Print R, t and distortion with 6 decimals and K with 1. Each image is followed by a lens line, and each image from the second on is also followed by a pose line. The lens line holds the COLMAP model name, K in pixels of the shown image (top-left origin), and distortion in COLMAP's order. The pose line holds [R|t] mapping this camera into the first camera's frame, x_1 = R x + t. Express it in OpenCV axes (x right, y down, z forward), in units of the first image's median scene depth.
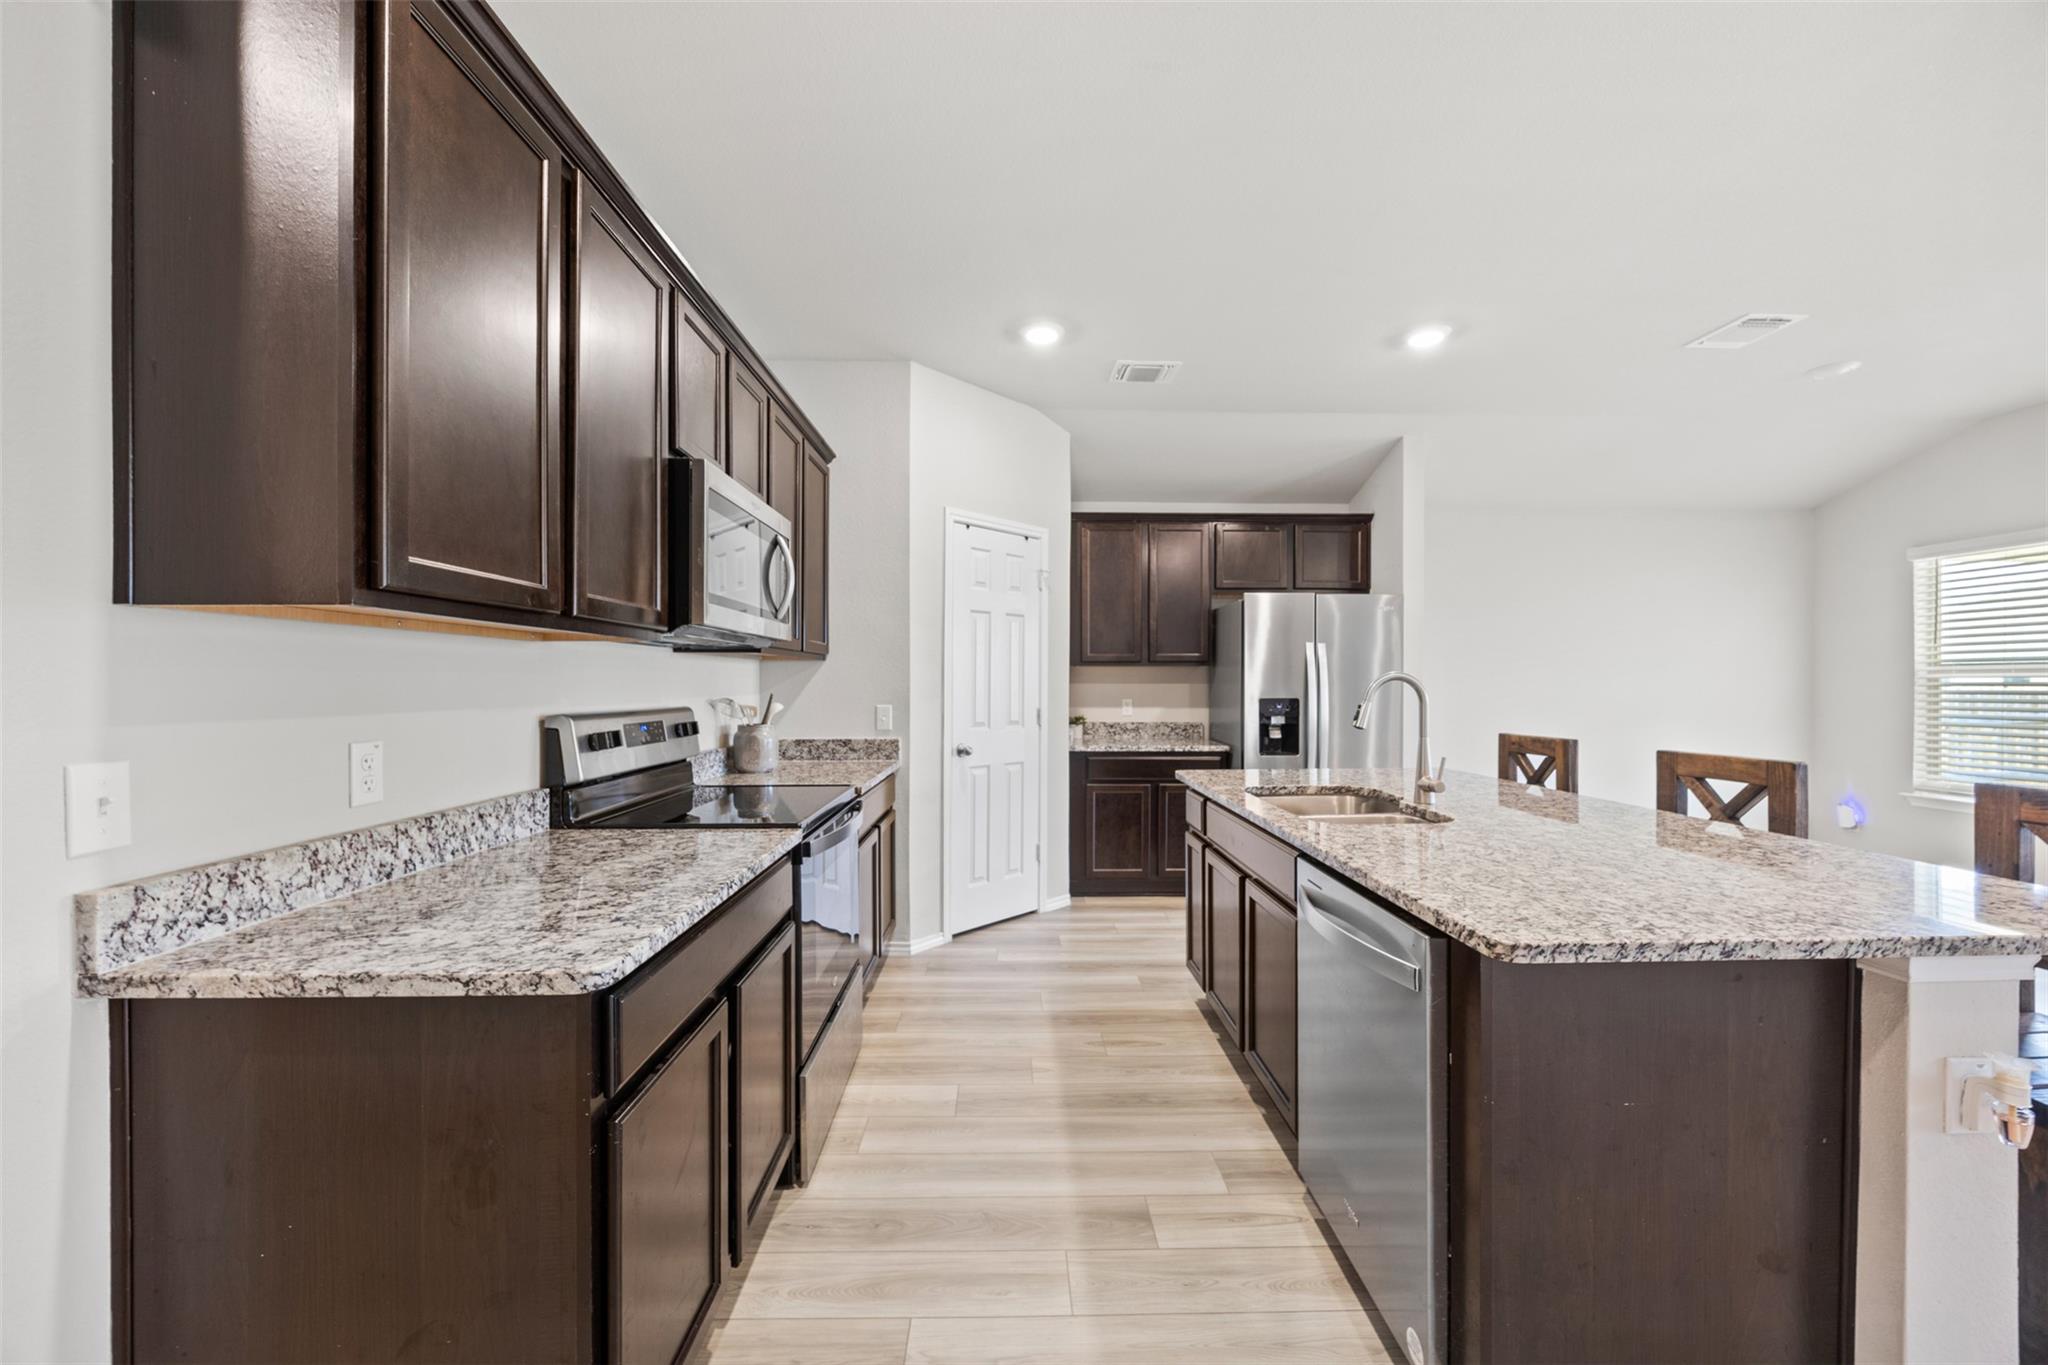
lens RADIAL K [[773.0, 0, 1024.0], [0, 773.0, 682.5], [0, 0, 1]] dist [-0.003375, -0.000196]
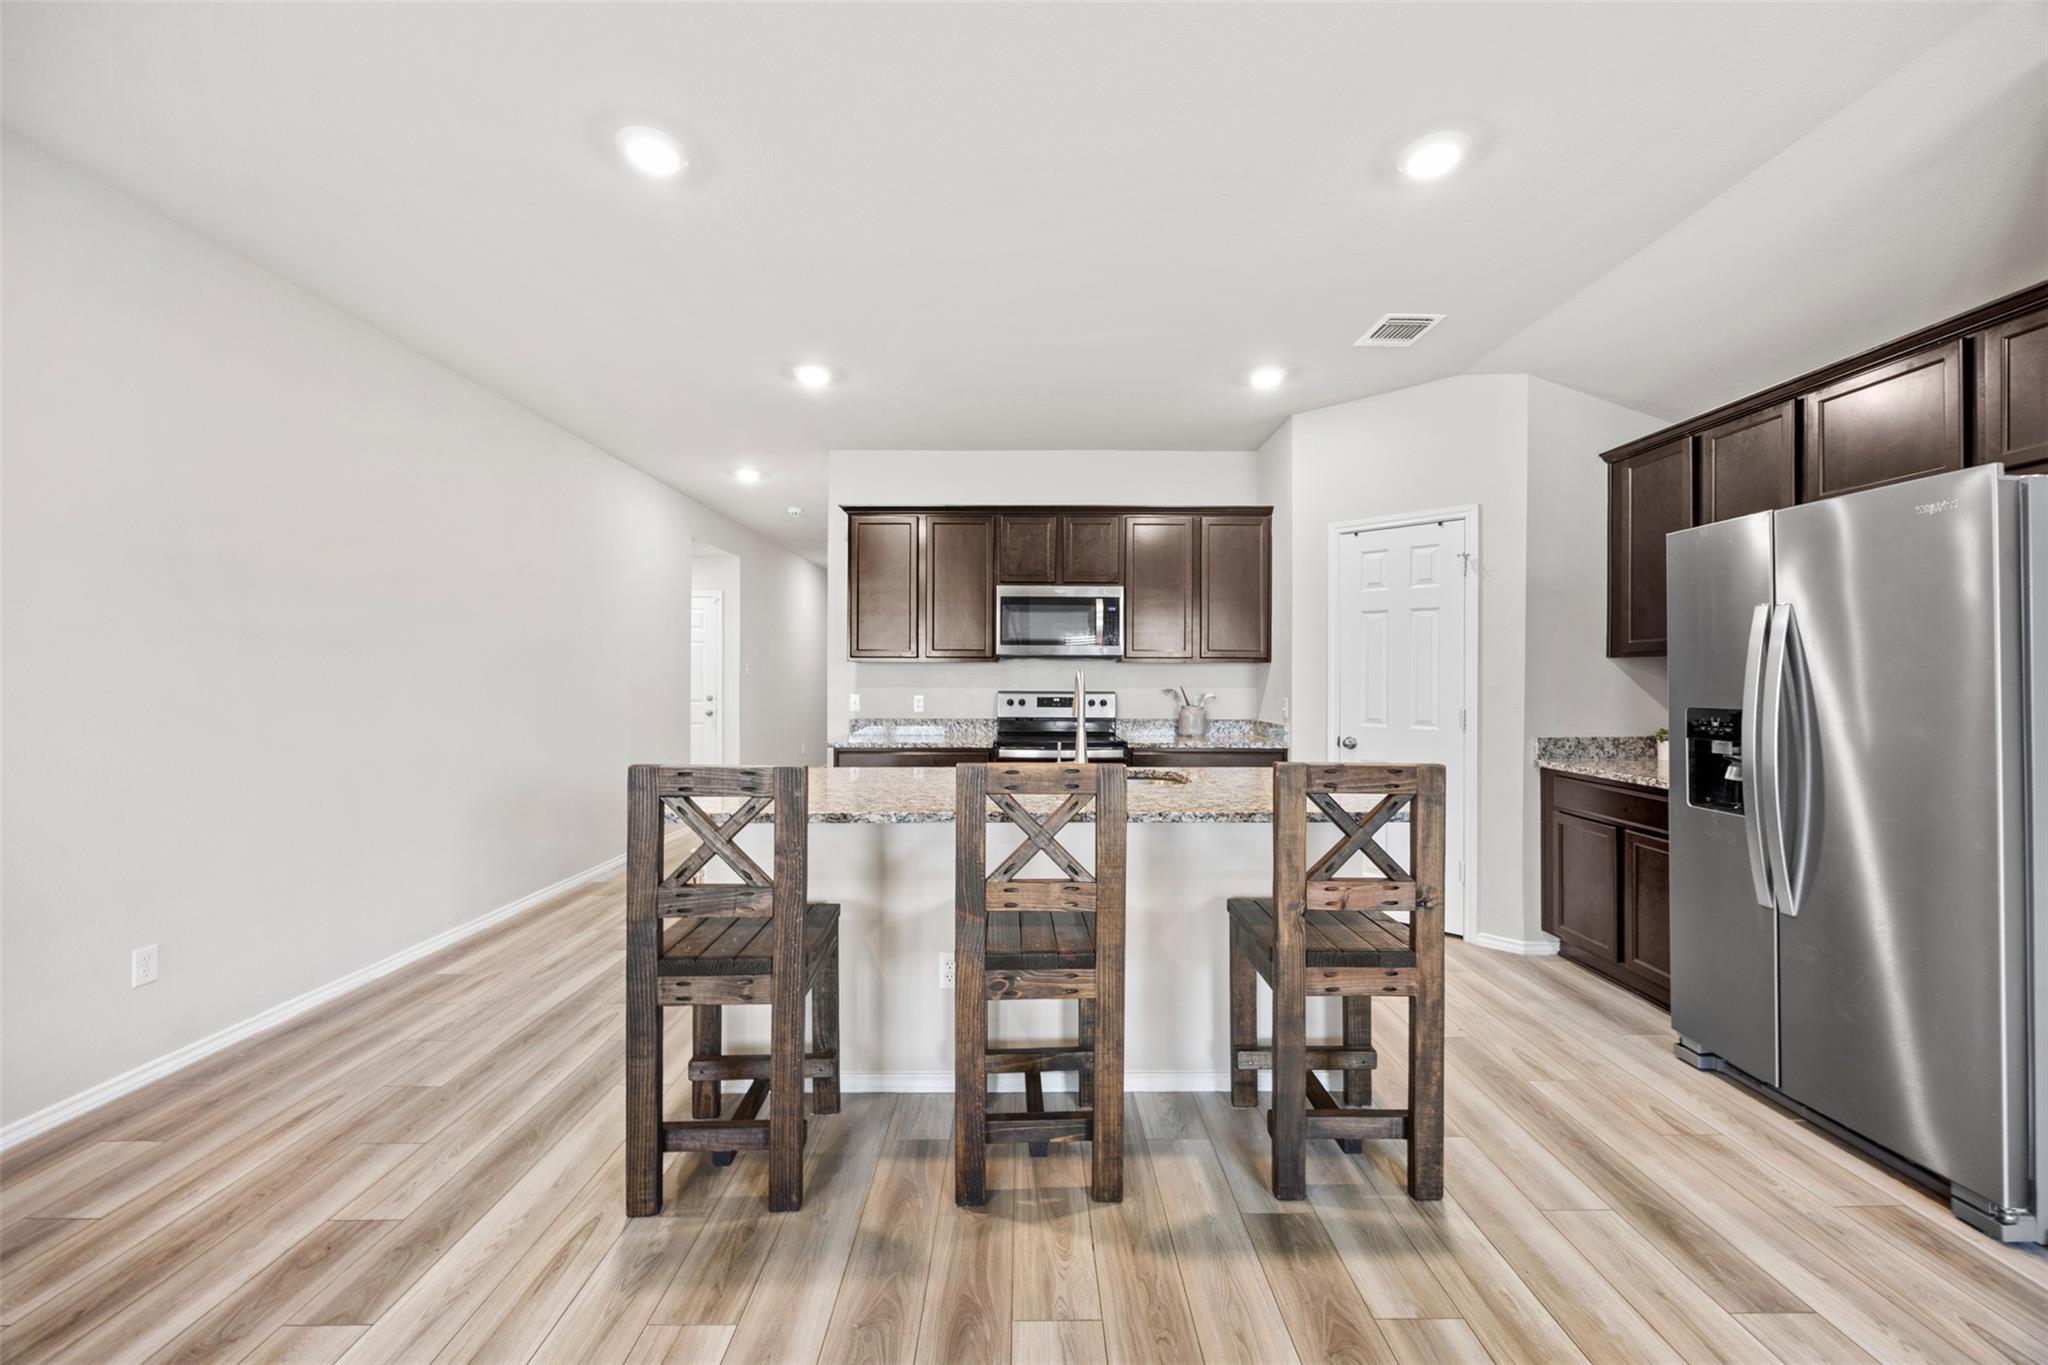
lens RADIAL K [[787.5, 0, 1027.5], [0, 787.5, 672.8], [0, 0, 1]] dist [-0.001725, 0.000066]
pose [[-0.022013, -0.007182, -0.999732, 1.079592], [-0.004262, 0.999966, -0.007090, 0.000177], [0.999749, 0.004105, -0.022042, 0.603487]]
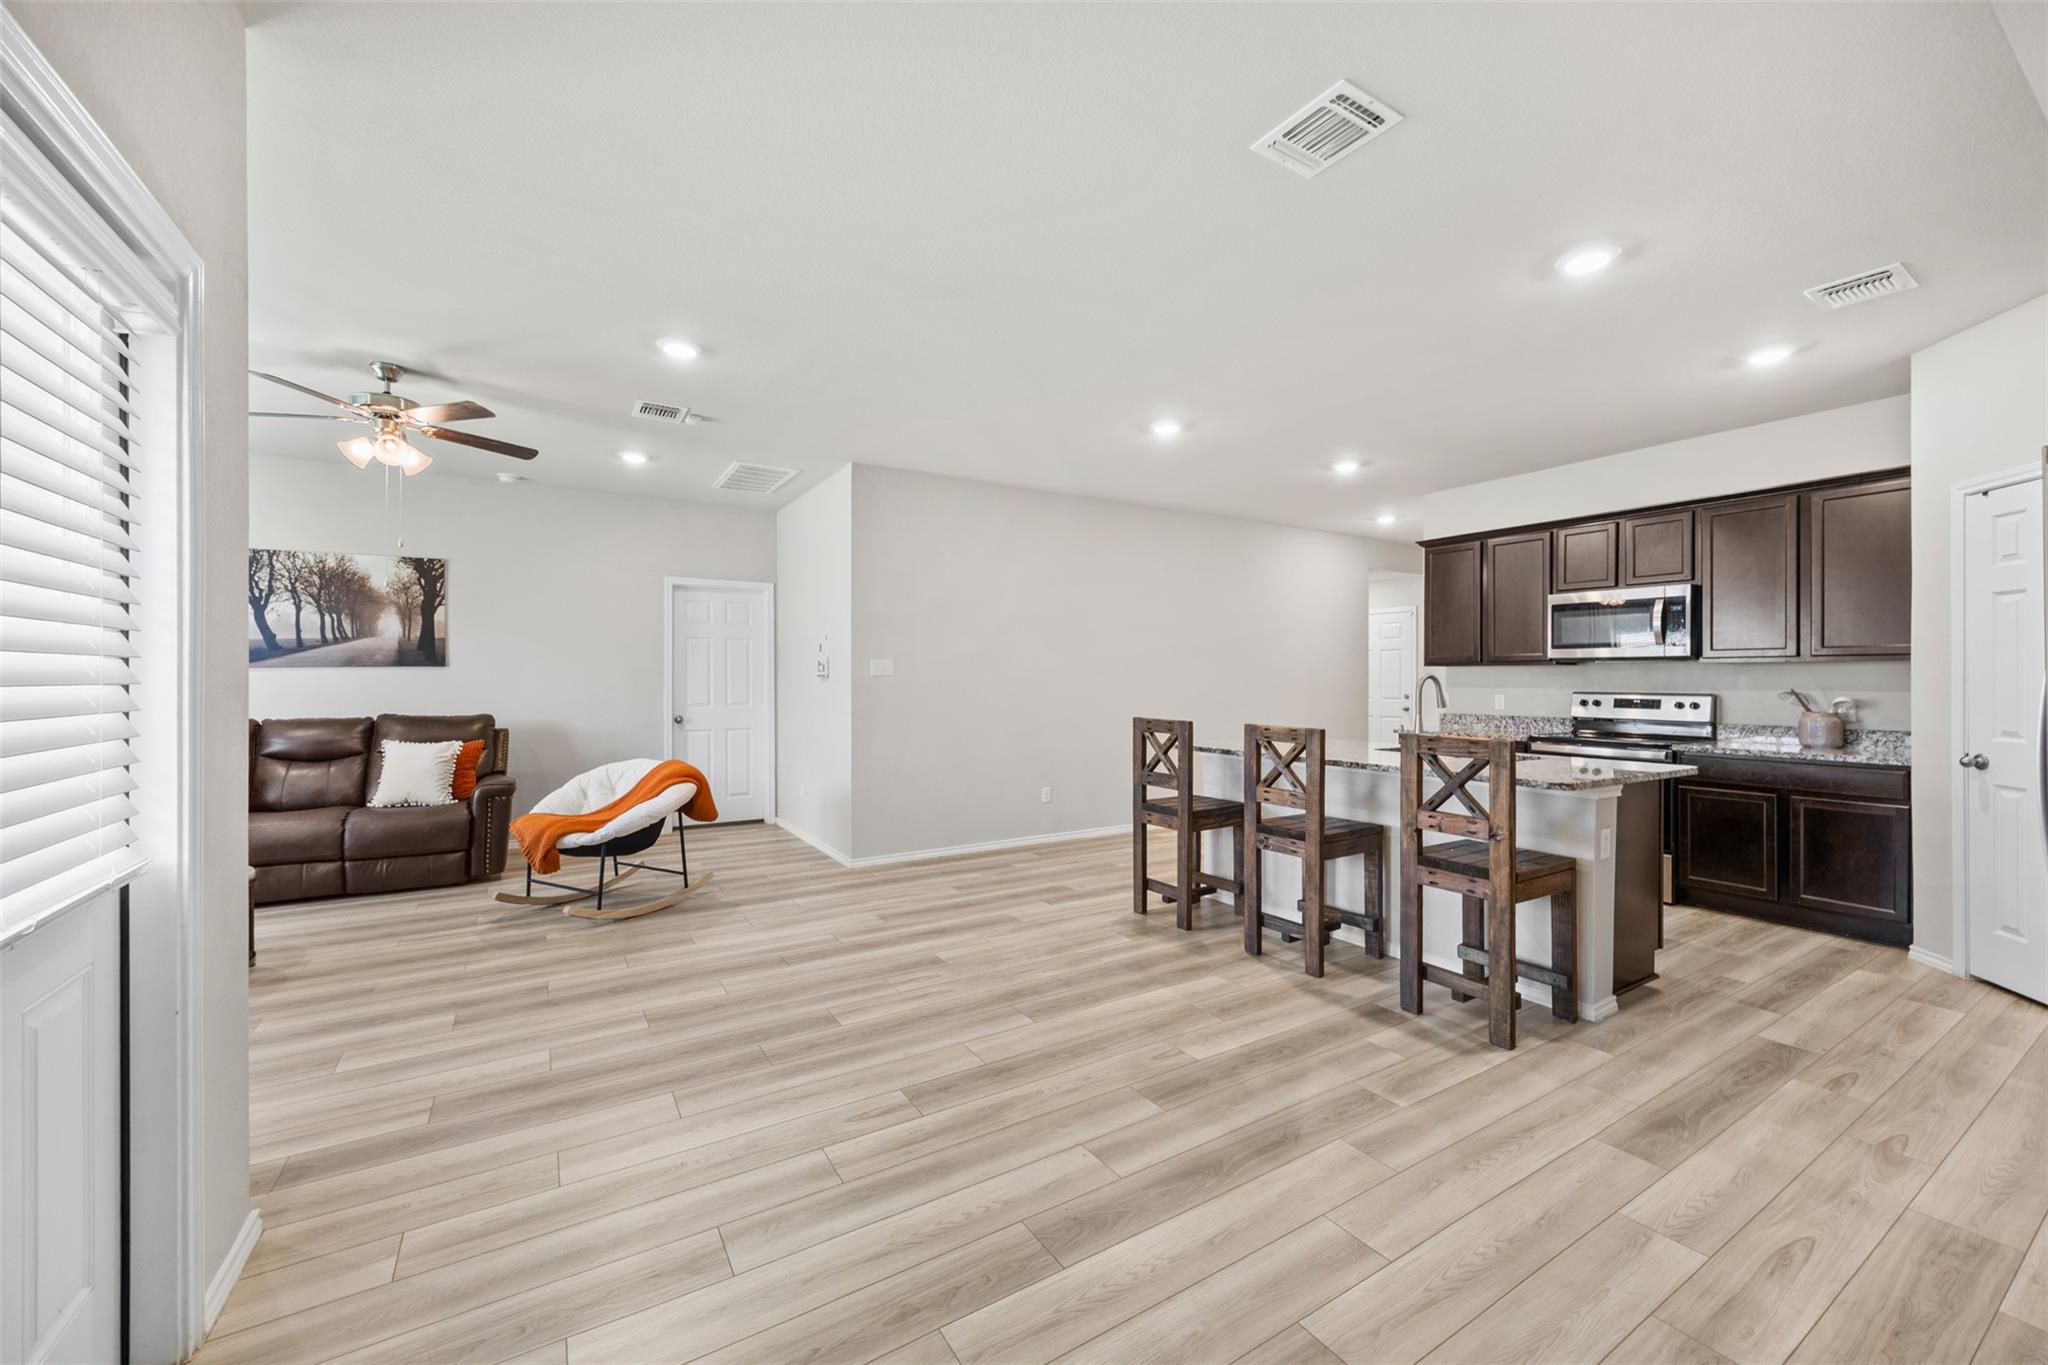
lens RADIAL K [[802.7, 0, 1036.5], [0, 802.7, 675.8], [0, 0, 1]] dist [0.001881, 0.000263]
pose [[-0.860007, -0.002741, -0.510274, 1.320414], [-0.001853, 0.999996, -0.002249, -0.001733], [0.510278, -0.000989, -0.860009, 1.310273]]
